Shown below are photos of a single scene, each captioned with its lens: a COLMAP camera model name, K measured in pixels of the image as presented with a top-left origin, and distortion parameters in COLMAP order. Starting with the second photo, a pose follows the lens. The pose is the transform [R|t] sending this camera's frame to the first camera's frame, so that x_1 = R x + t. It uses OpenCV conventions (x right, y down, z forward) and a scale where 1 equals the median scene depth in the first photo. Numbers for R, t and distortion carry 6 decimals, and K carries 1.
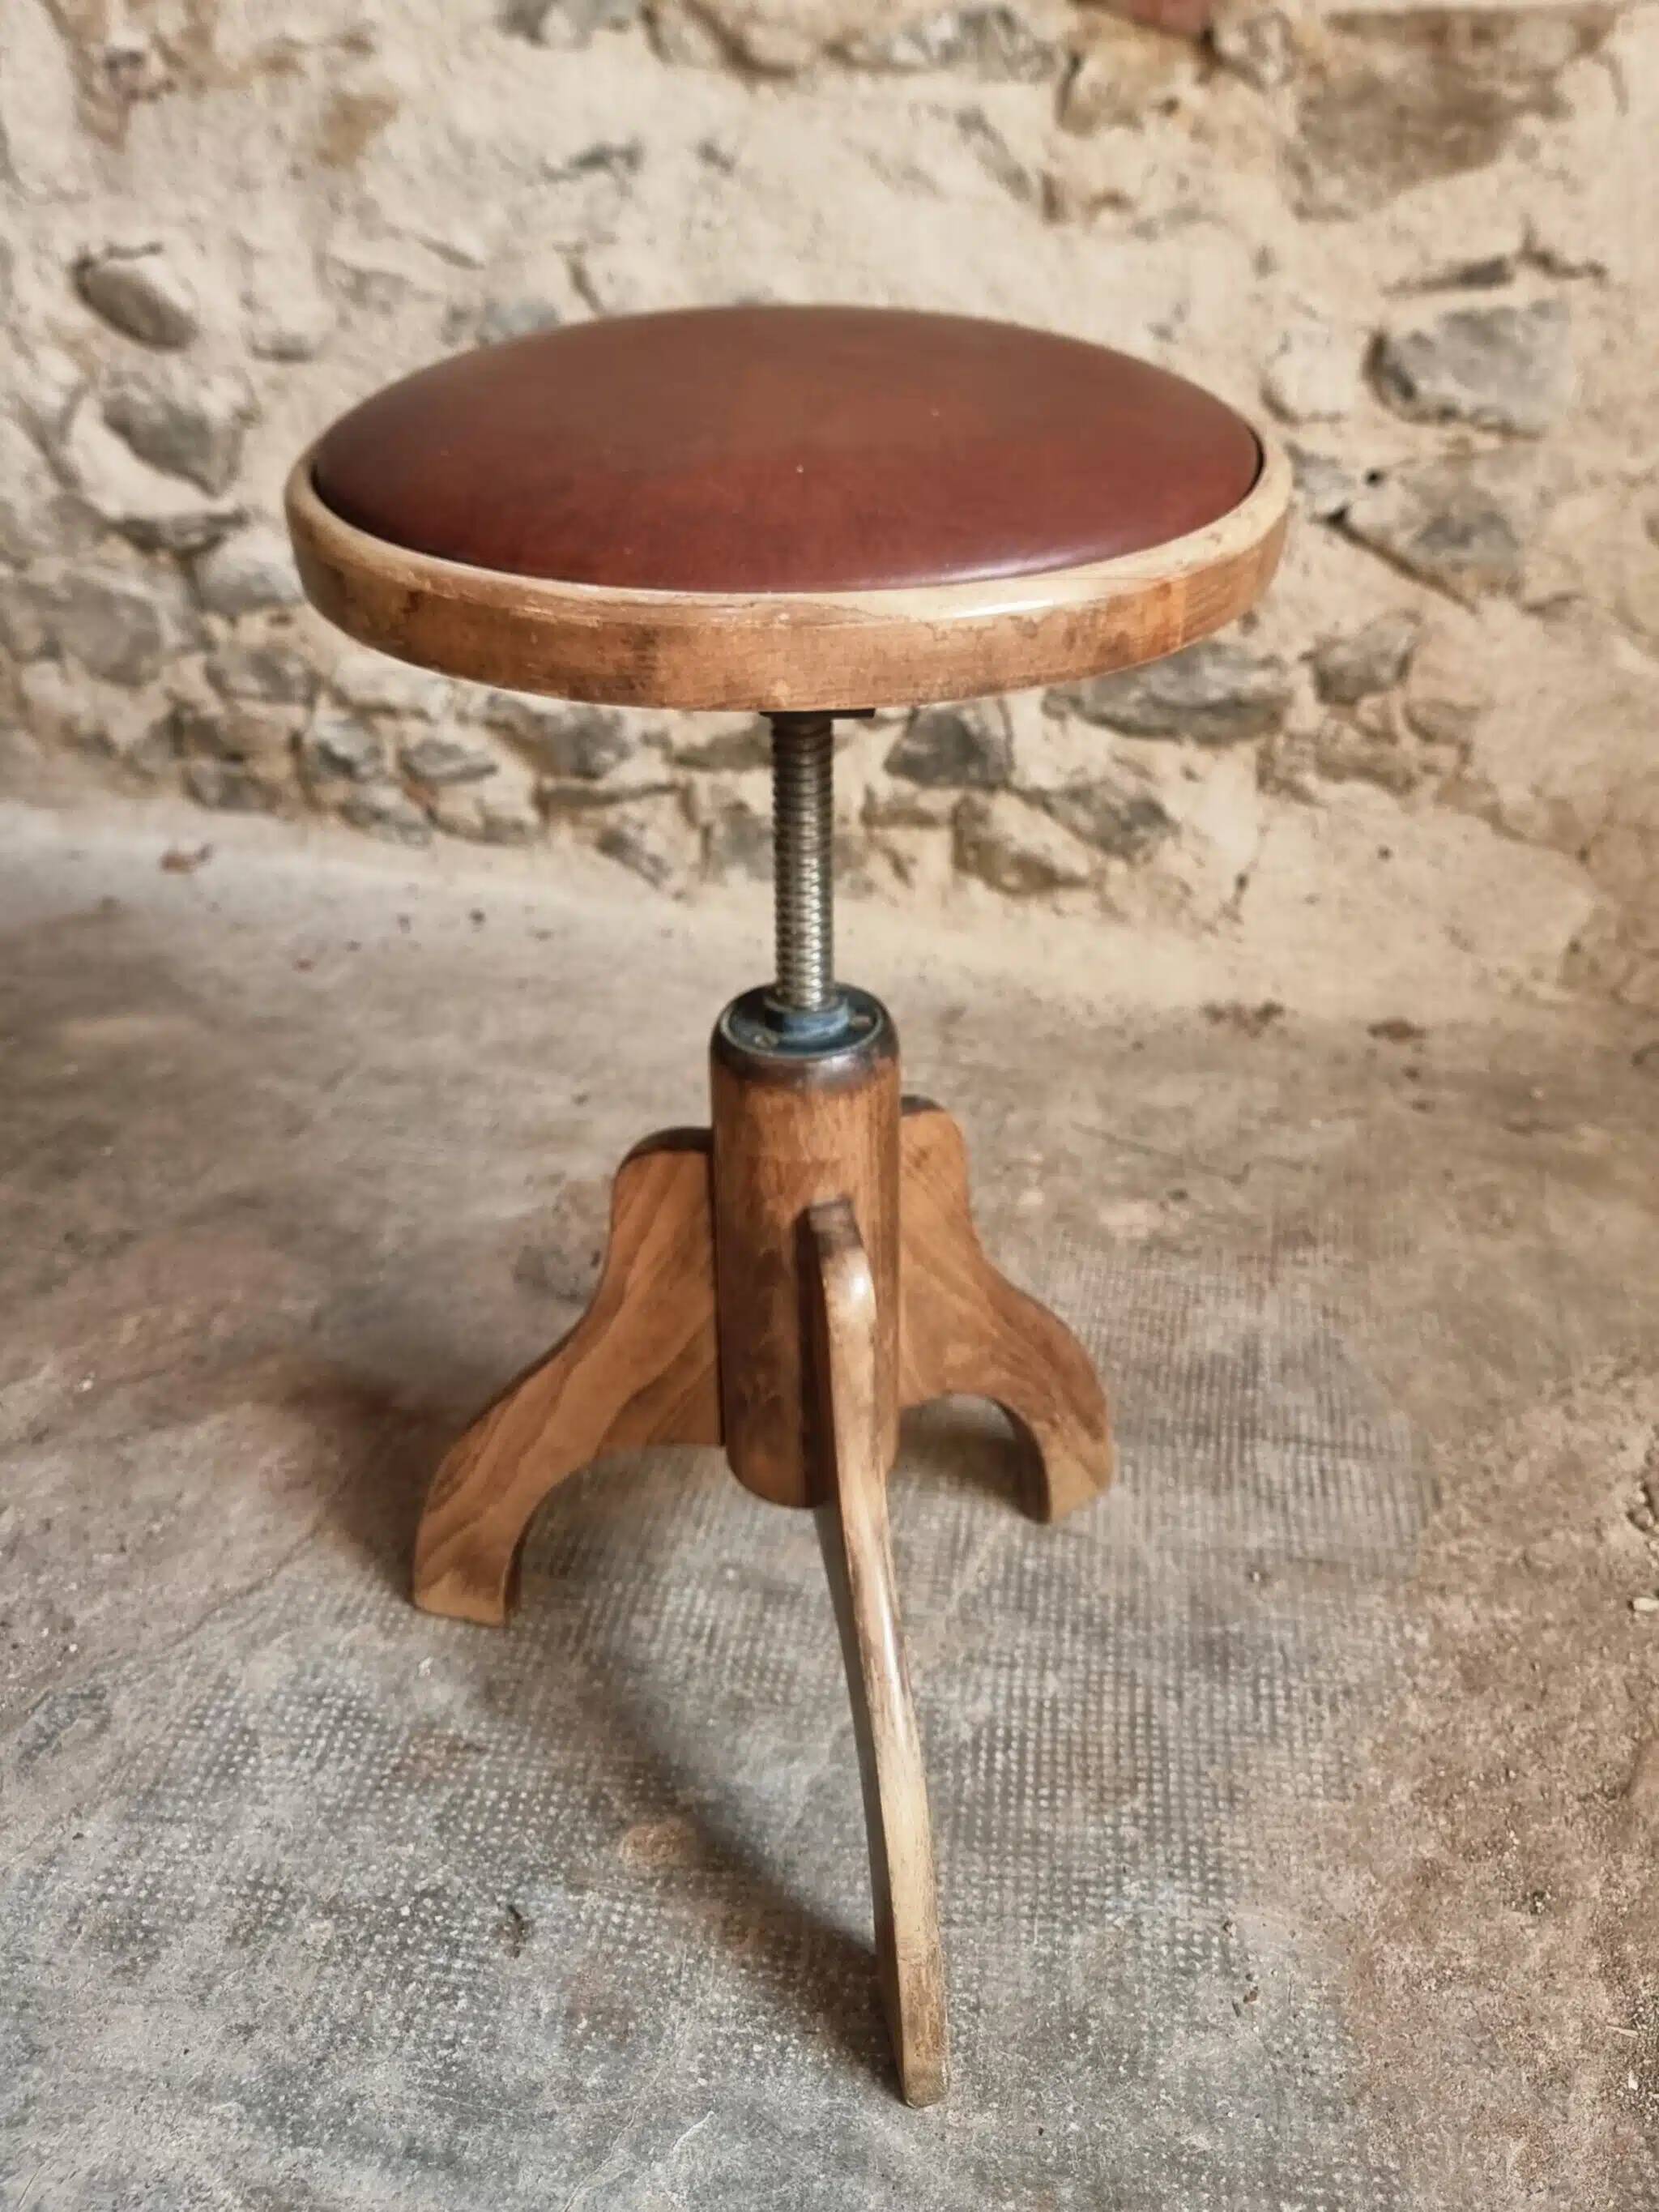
lens RADIAL K [[1989.1, 0, 854.0], [0, 1989.1, 965.4], [0, 0, 1]] dist [0.050803, -0.051580]
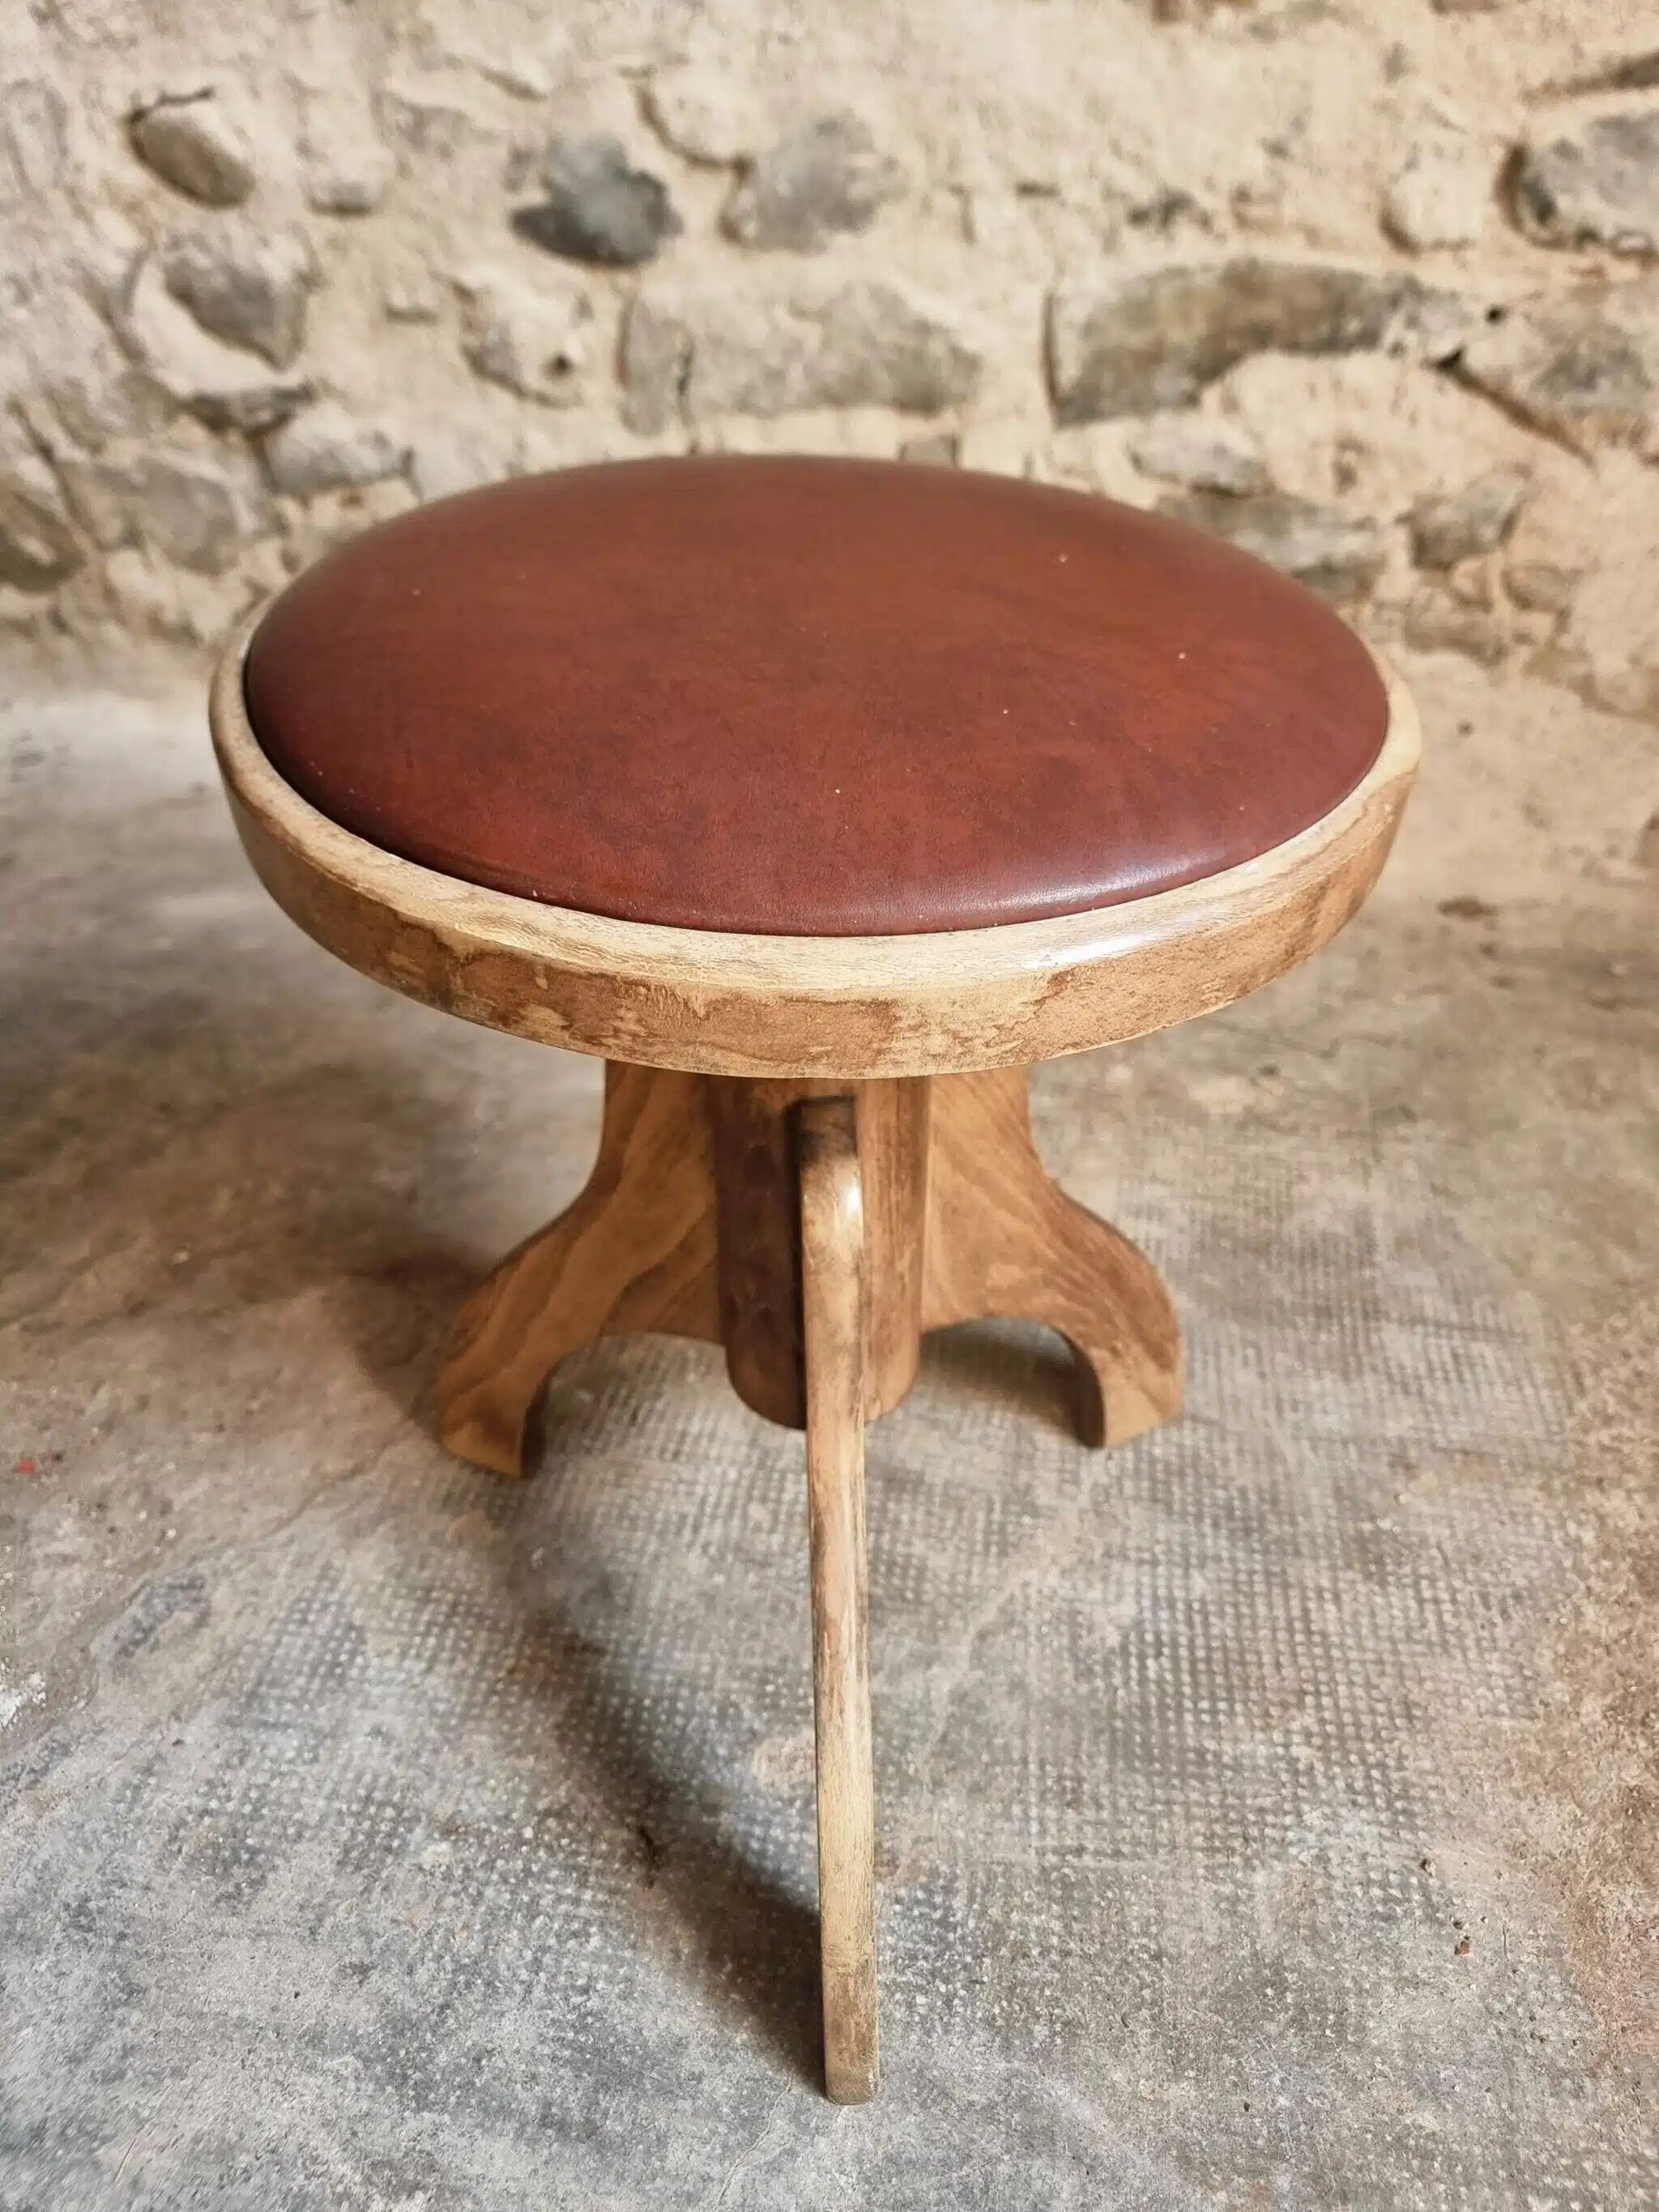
lens RADIAL K [[1591.9, 0, 817.8], [0, 1591.9, 1118.8], [0, 0, 1]] dist [0.037108, -0.043106]
pose [[0.999924, 0.003670, -0.011767, -0.074291], [-0.001902, 0.989153, 0.146876, 0.031529], [0.012178, -0.146842, 0.989085, 0.287656]]
